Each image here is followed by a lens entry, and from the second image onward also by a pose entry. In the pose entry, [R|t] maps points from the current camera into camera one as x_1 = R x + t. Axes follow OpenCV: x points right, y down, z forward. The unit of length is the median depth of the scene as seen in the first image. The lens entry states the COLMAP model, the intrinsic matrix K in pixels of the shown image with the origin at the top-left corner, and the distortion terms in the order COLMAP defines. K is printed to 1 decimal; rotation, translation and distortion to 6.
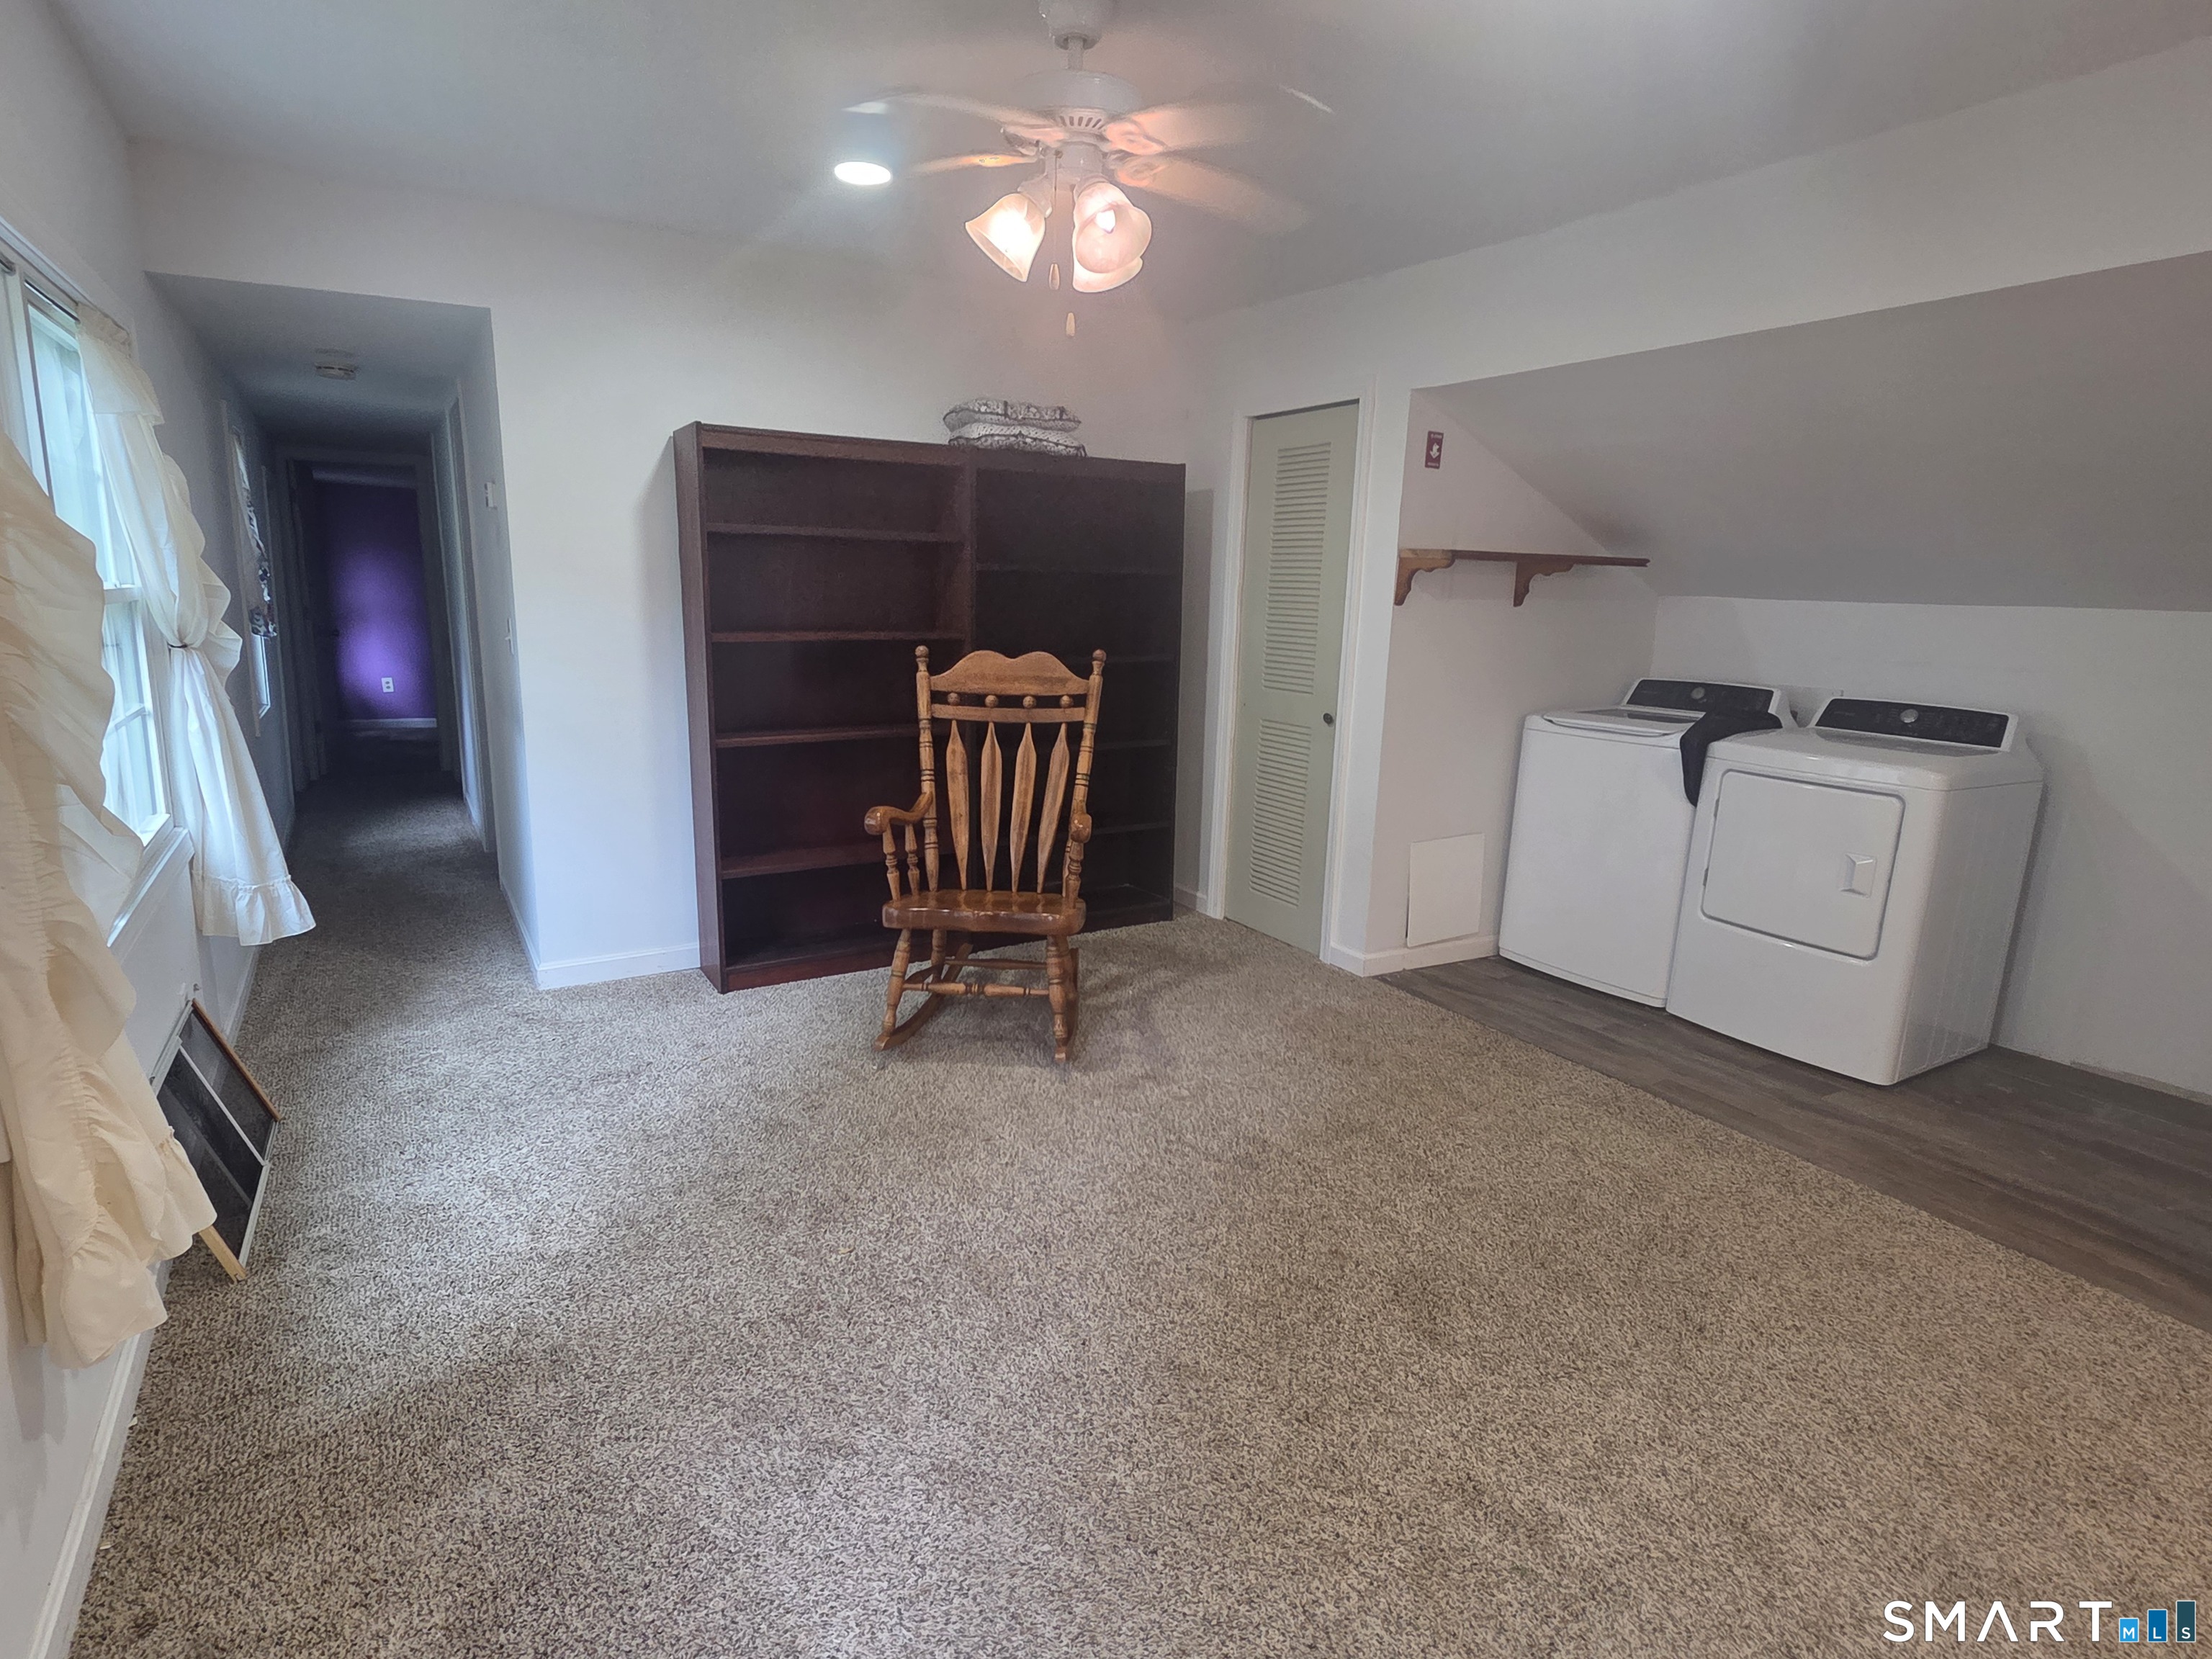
lens RADIAL K [[1134.1, 0, 1103.5], [0, 1134.1, 830.8], [0, 0, 1]] dist [-0.001528, -0.000890]
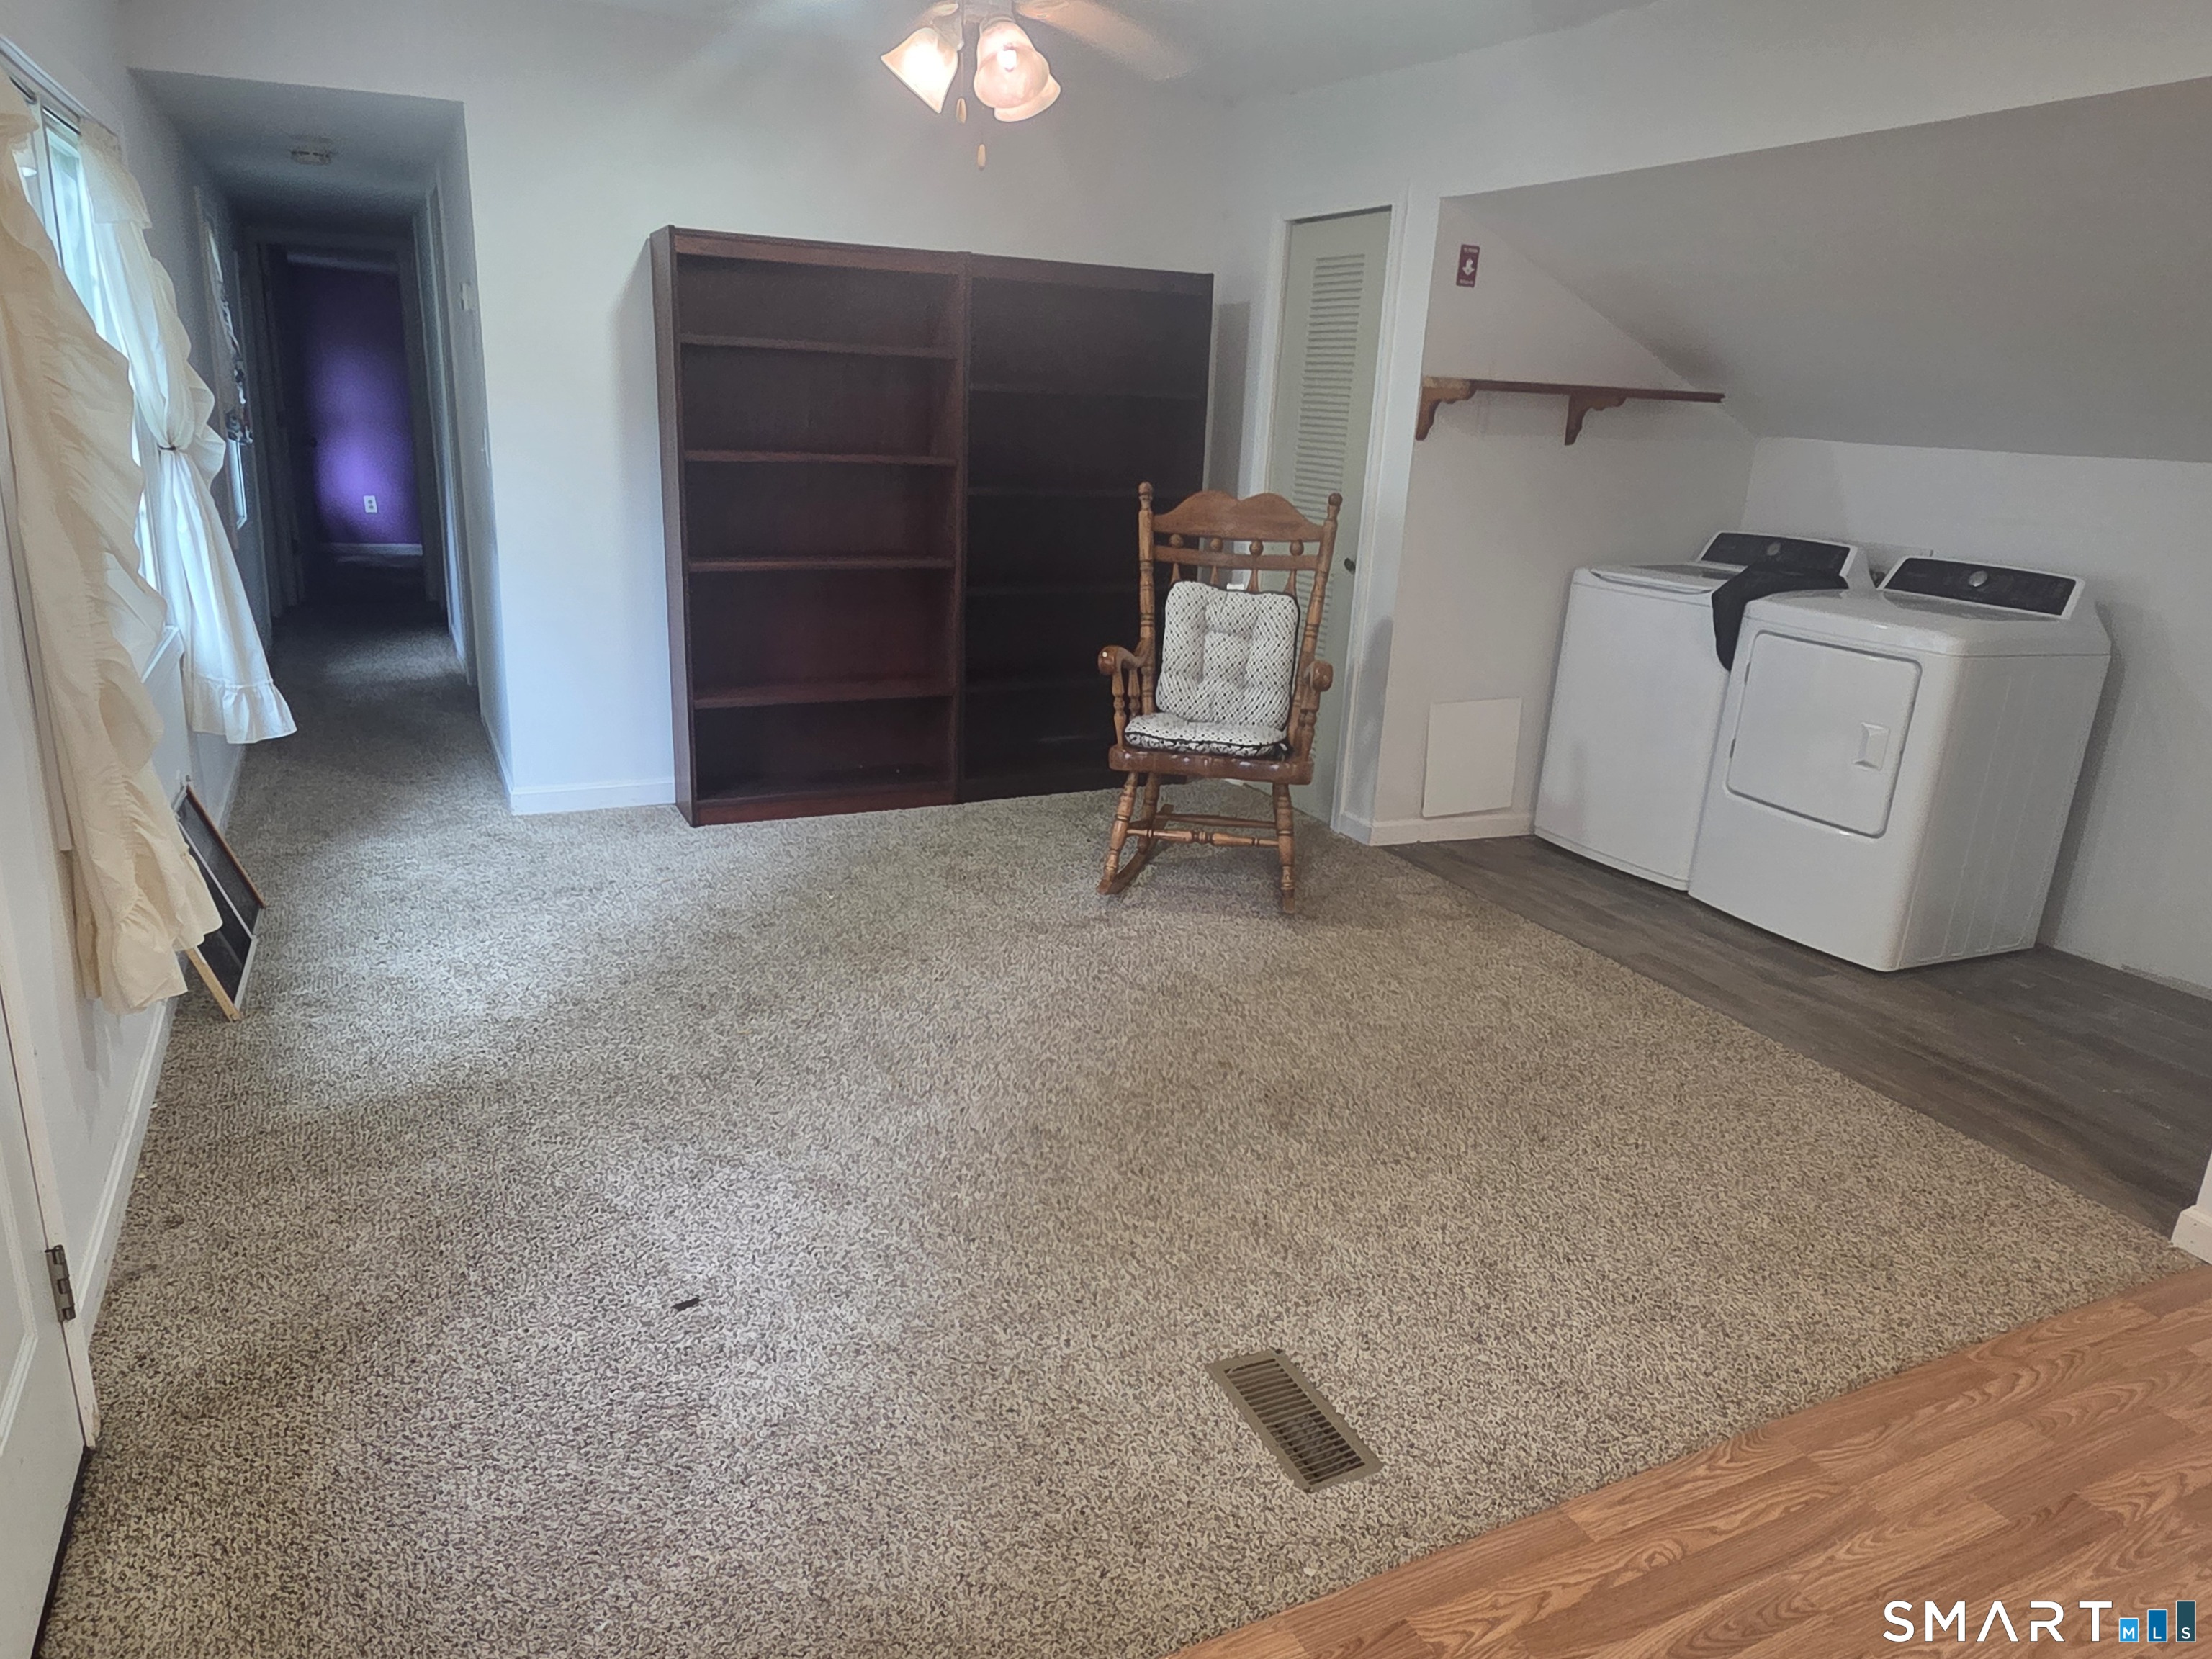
lens RADIAL K [[1378.6, 0, 1101.9], [0, 1378.6, 822.7], [0, 0, 1]] dist [0.004211, -0.002320]
pose [[0.996052, 0.046765, -0.075452, 0.128154], [-0.040566, 0.995831, 0.081700, 0.035583], [0.078958, -0.078317, 0.993797, -0.189034]]
